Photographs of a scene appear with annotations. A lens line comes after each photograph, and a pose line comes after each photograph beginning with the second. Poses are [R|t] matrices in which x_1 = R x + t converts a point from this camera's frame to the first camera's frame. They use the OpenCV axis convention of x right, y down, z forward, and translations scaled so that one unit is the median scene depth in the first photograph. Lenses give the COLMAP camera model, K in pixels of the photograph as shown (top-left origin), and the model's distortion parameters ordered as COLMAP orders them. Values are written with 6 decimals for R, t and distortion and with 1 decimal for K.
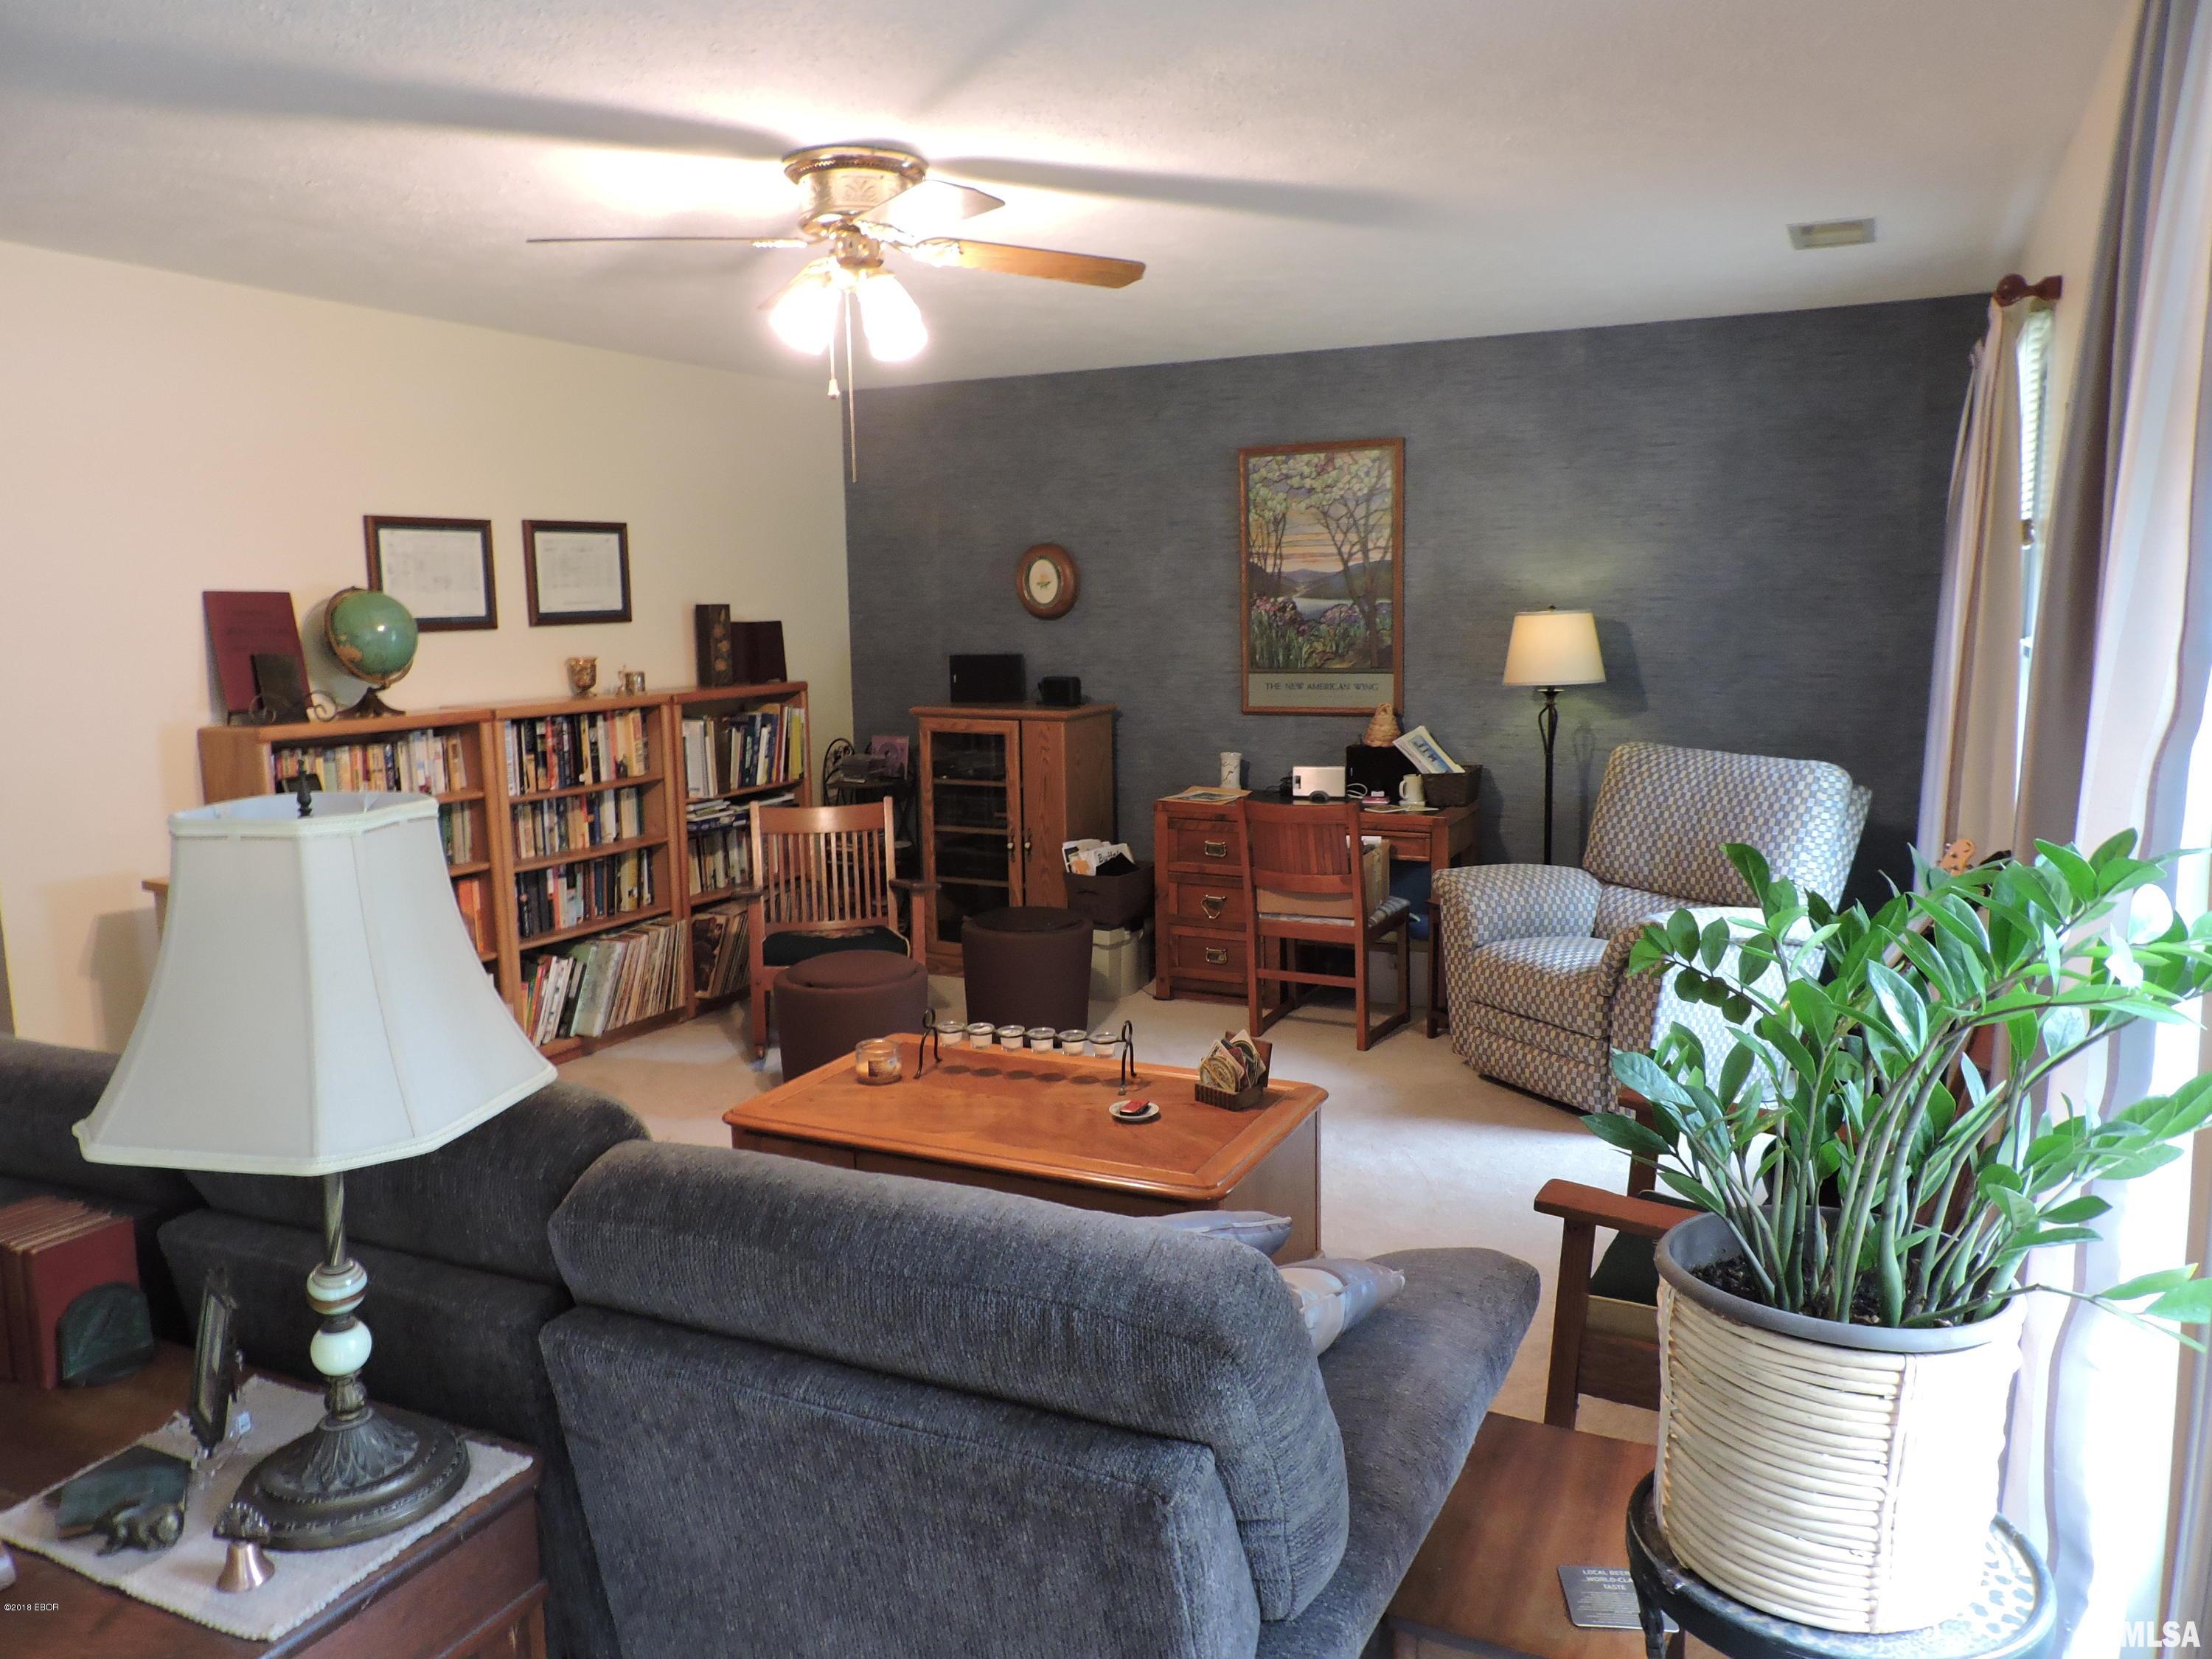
lens RADIAL K [[1582.5, 0, 1123.8], [0, 1582.5, 830.1], [0, 0, 1]] dist [-0.010623, -0.008850]
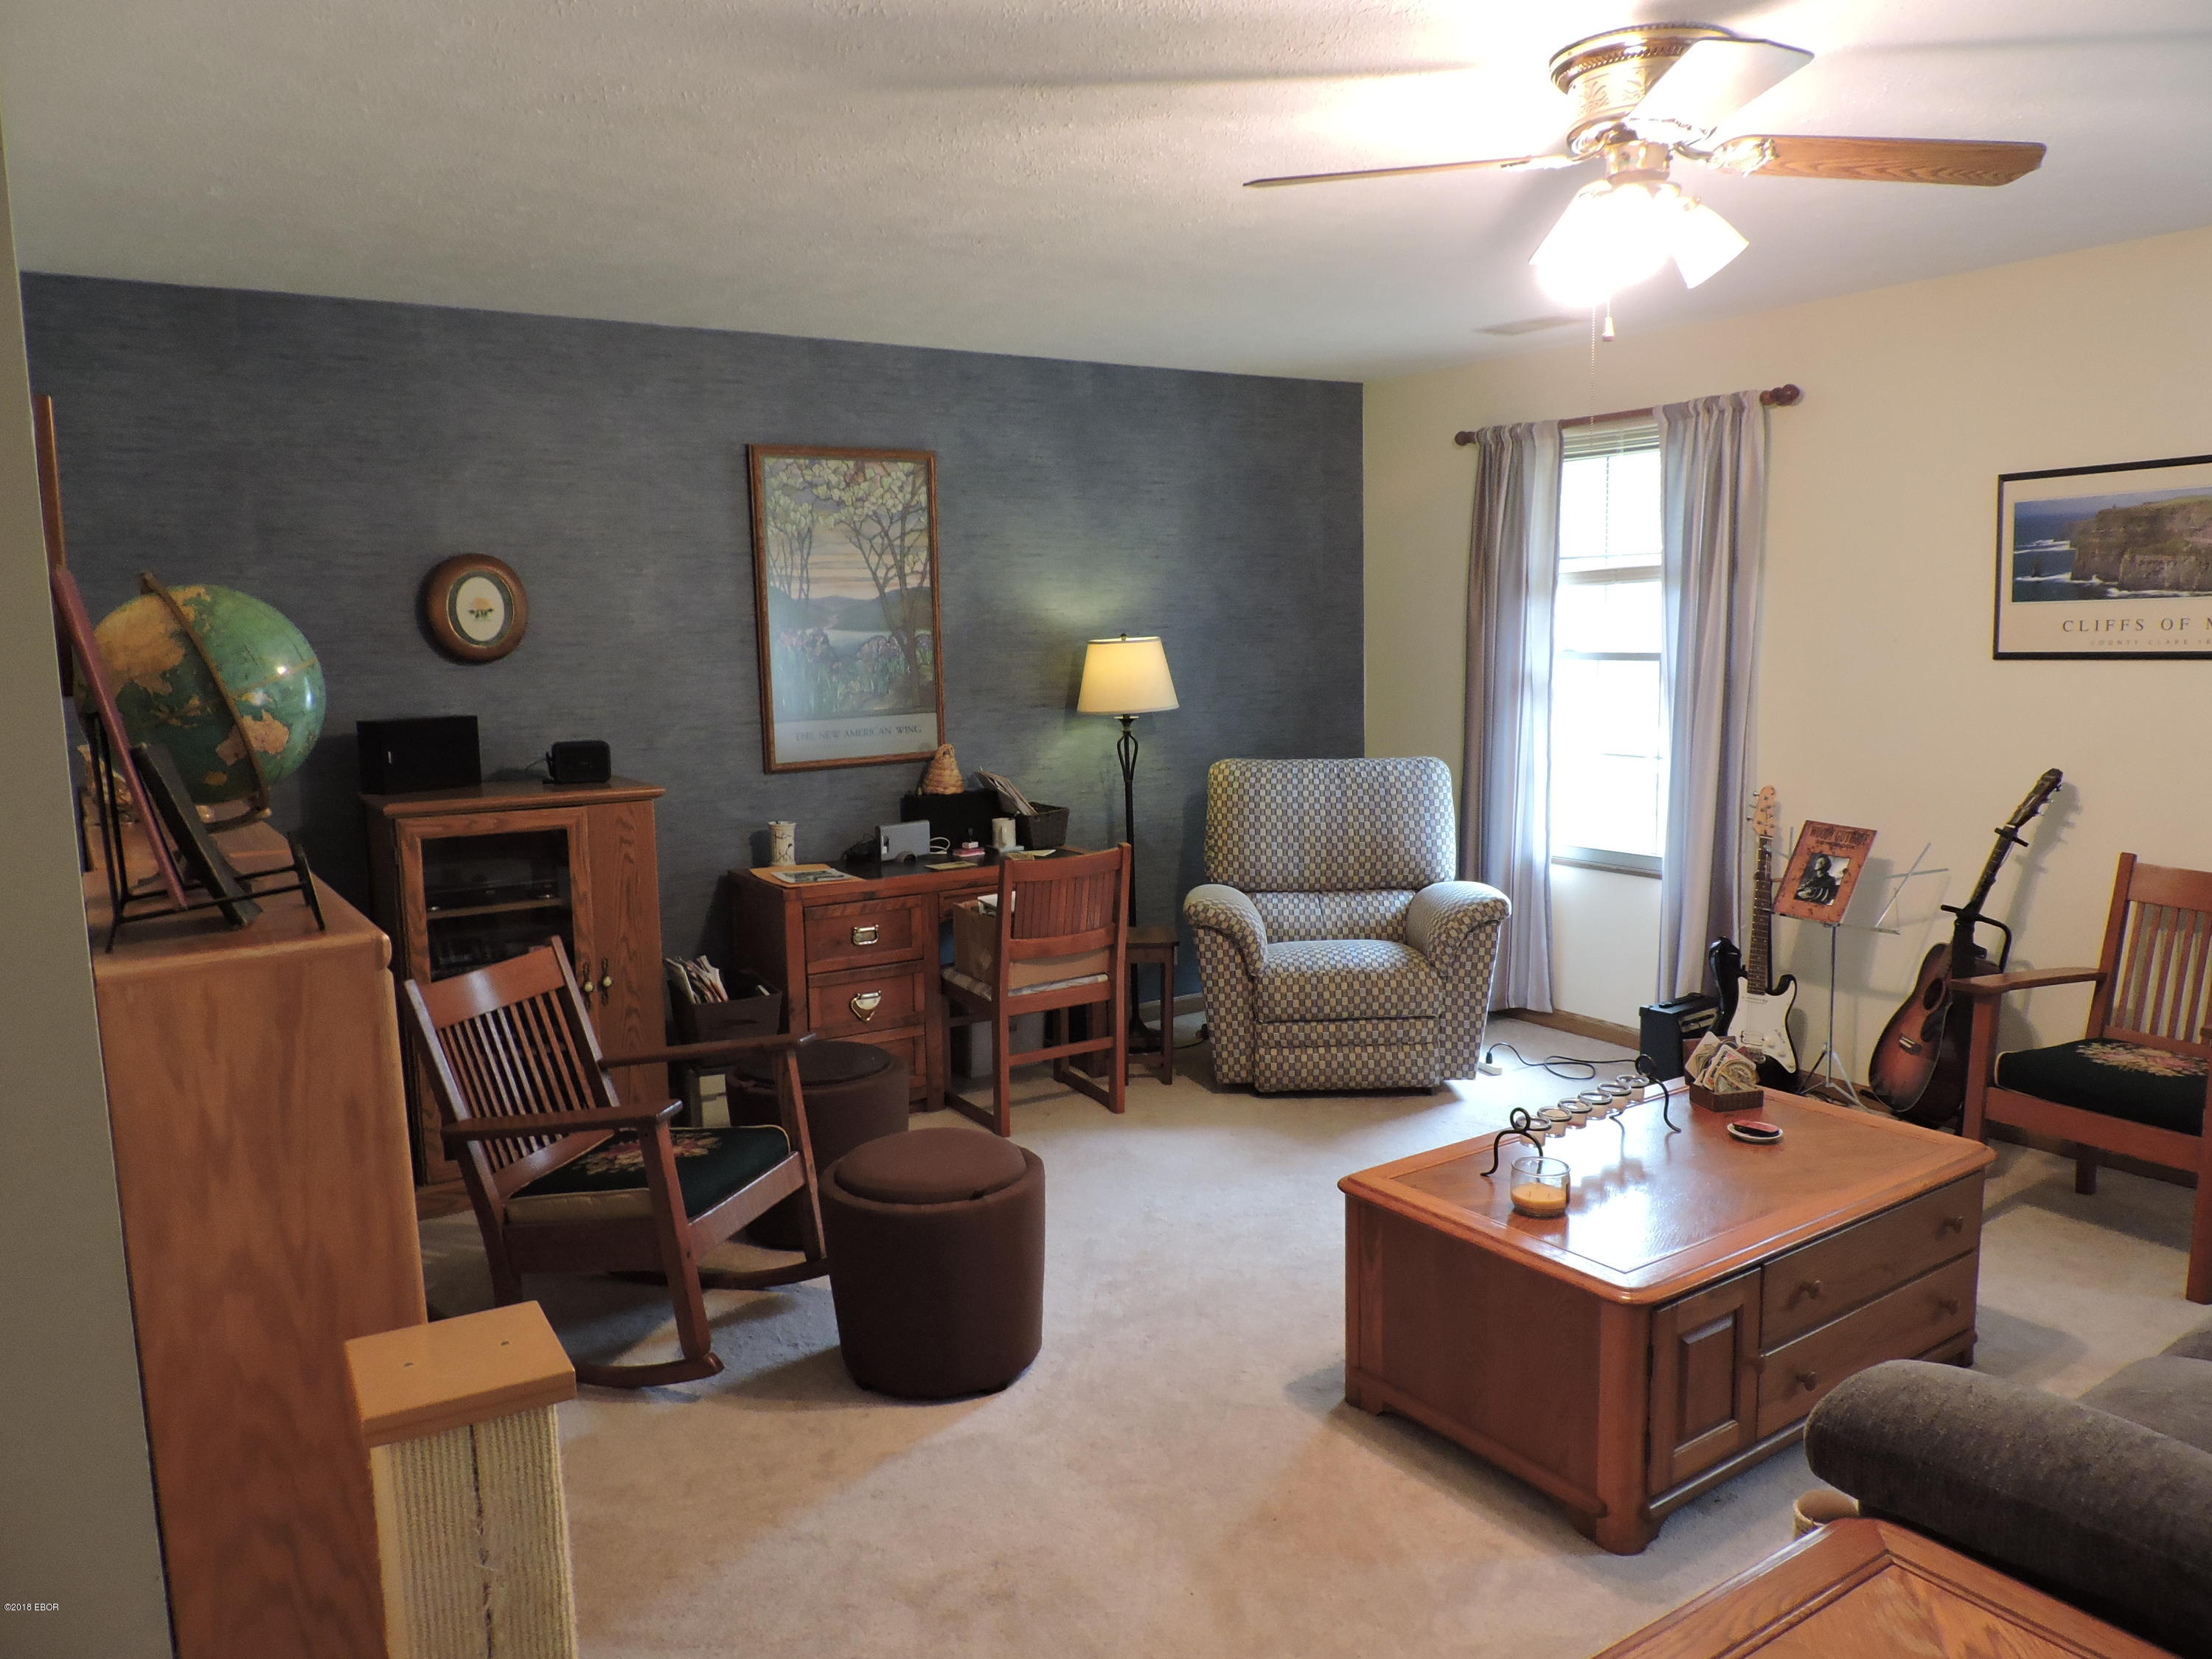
lens RADIAL K [[1582.5, 0, 1123.8], [0, 1582.5, 830.1], [0, 0, 1]] dist [-0.010623, -0.008850]
pose [[0.501789, -0.109076, 0.858085, -0.558256], [0.141427, 0.989014, 0.043015, -0.056719], [-0.853350, 0.099772, 0.511703, 0.457623]]
